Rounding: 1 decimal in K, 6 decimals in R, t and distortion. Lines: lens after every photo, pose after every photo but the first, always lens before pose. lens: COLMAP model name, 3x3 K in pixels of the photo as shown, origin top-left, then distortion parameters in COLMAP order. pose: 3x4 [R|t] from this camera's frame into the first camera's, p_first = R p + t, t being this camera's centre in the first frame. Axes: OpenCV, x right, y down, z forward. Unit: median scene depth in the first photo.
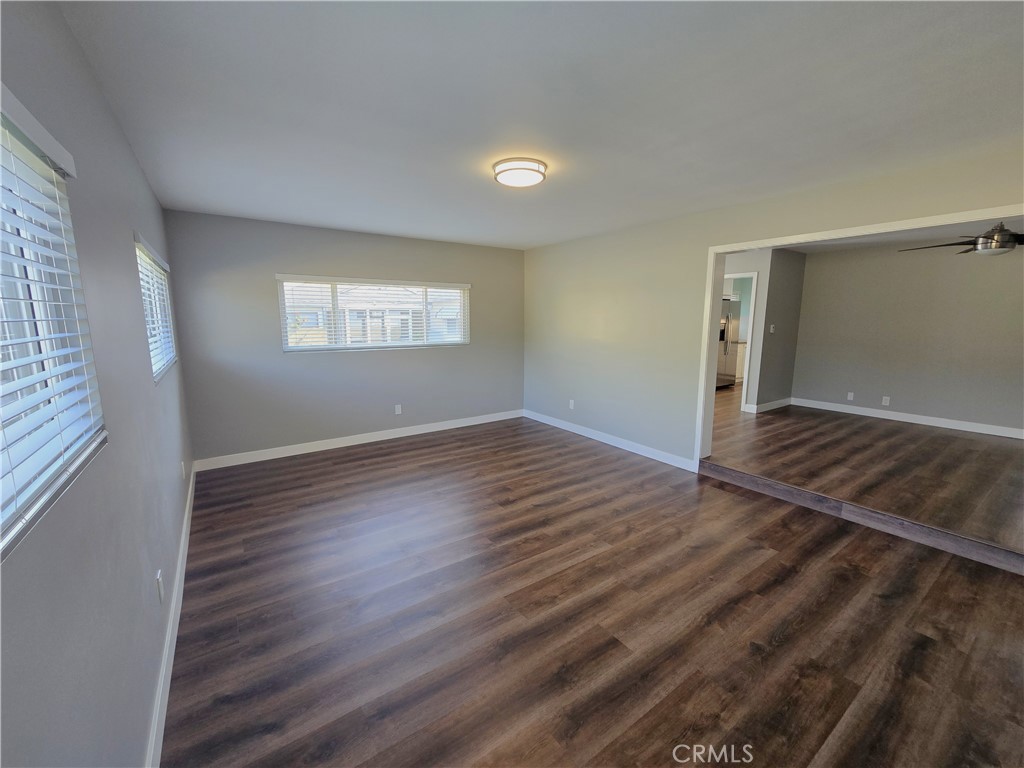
lens RADIAL K [[420.1, 0, 509.8], [0, 420.1, 382.6], [0, 0, 1]] dist [0.000144, 0.000524]
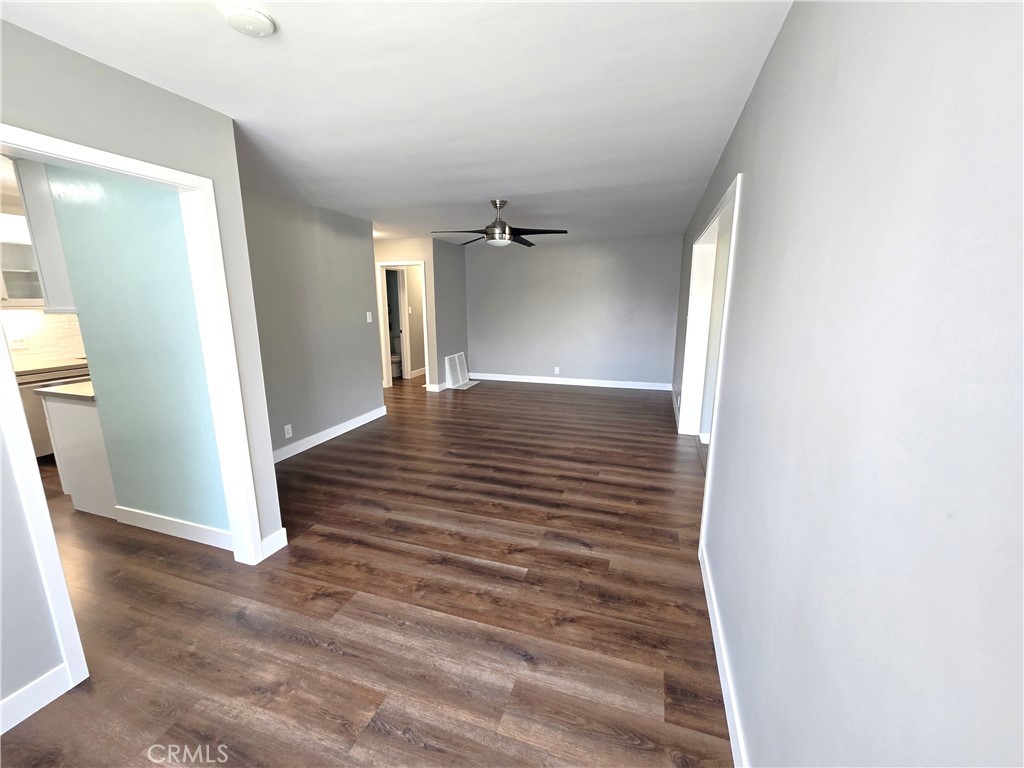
lens RADIAL K [[420.1, 0, 512.6], [0, 420.1, 383.8], [0, 0, 1]] dist [0.000144, 0.000524]
pose [[-0.595960, -0.164955, 0.785889, 0.244379], [0.128147, 0.946596, 0.295863, -0.284608], [-0.792723, 0.277032, -0.542995, 1.643092]]
